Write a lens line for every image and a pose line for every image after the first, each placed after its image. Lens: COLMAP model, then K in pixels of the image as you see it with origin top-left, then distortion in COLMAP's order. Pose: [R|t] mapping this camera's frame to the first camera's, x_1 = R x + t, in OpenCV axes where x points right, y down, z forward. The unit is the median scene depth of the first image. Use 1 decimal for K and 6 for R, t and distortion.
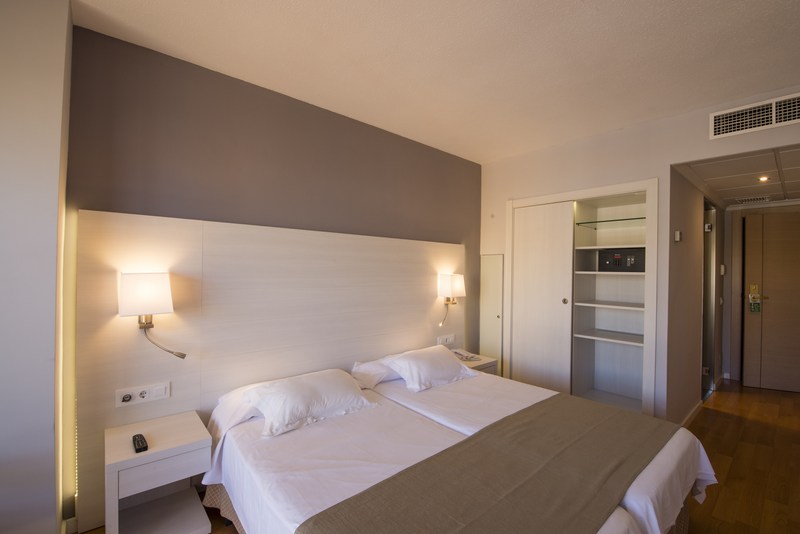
lens RADIAL K [[346.0, 0, 402.6], [0, 346.0, 271.4], [0, 0, 1]] dist [-0.000646, -0.012363]
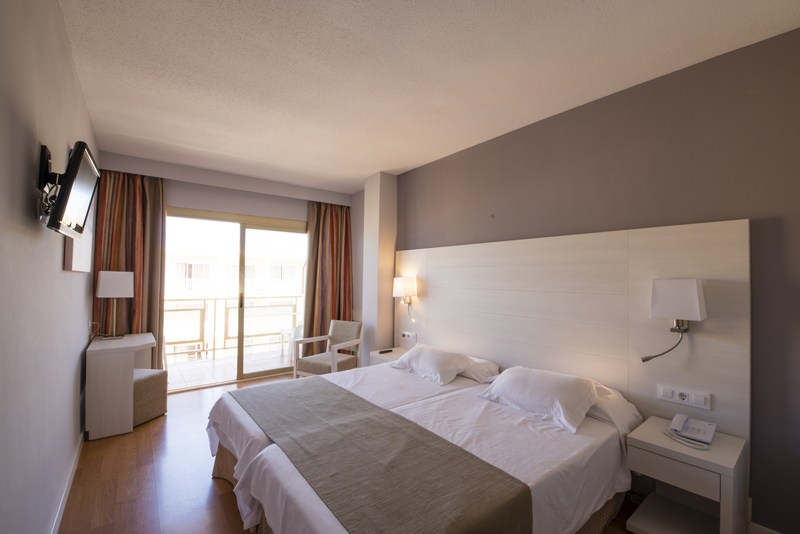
lens RADIAL K [[346.0, 0, 402.6], [0, 346.0, 271.4], [0, 0, 1]] dist [-0.000646, -0.012363]
pose [[-0.045812, -0.028761, -0.998536, 0.868730], [-0.004028, 0.999583, -0.028606, 0.017926], [0.998942, 0.002712, -0.045908, 0.688530]]
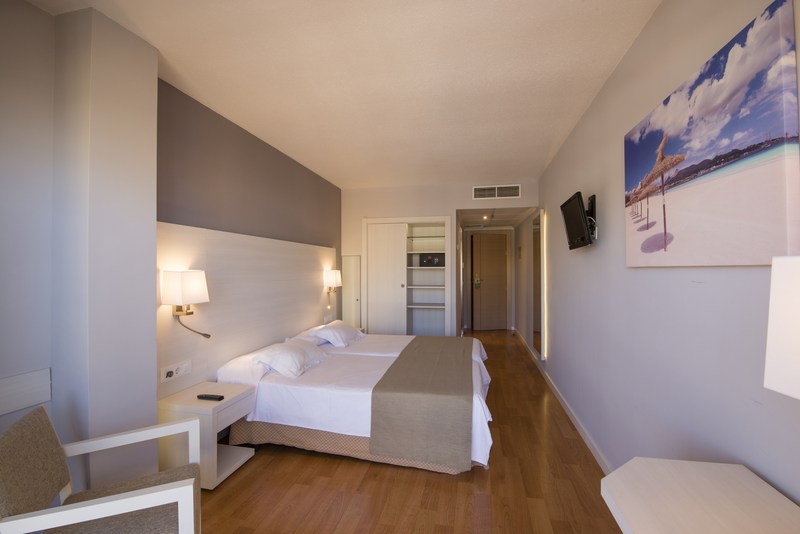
lens RADIAL K [[346.0, 0, 402.6], [0, 346.0, 271.4], [0, 0, 1]] dist [-0.000646, -0.012363]
pose [[0.794076, -0.019594, 0.607503, -0.558463], [0.016582, 0.999807, 0.010573, 0.003764], [-0.607592, 0.001678, 0.794247, -0.299900]]
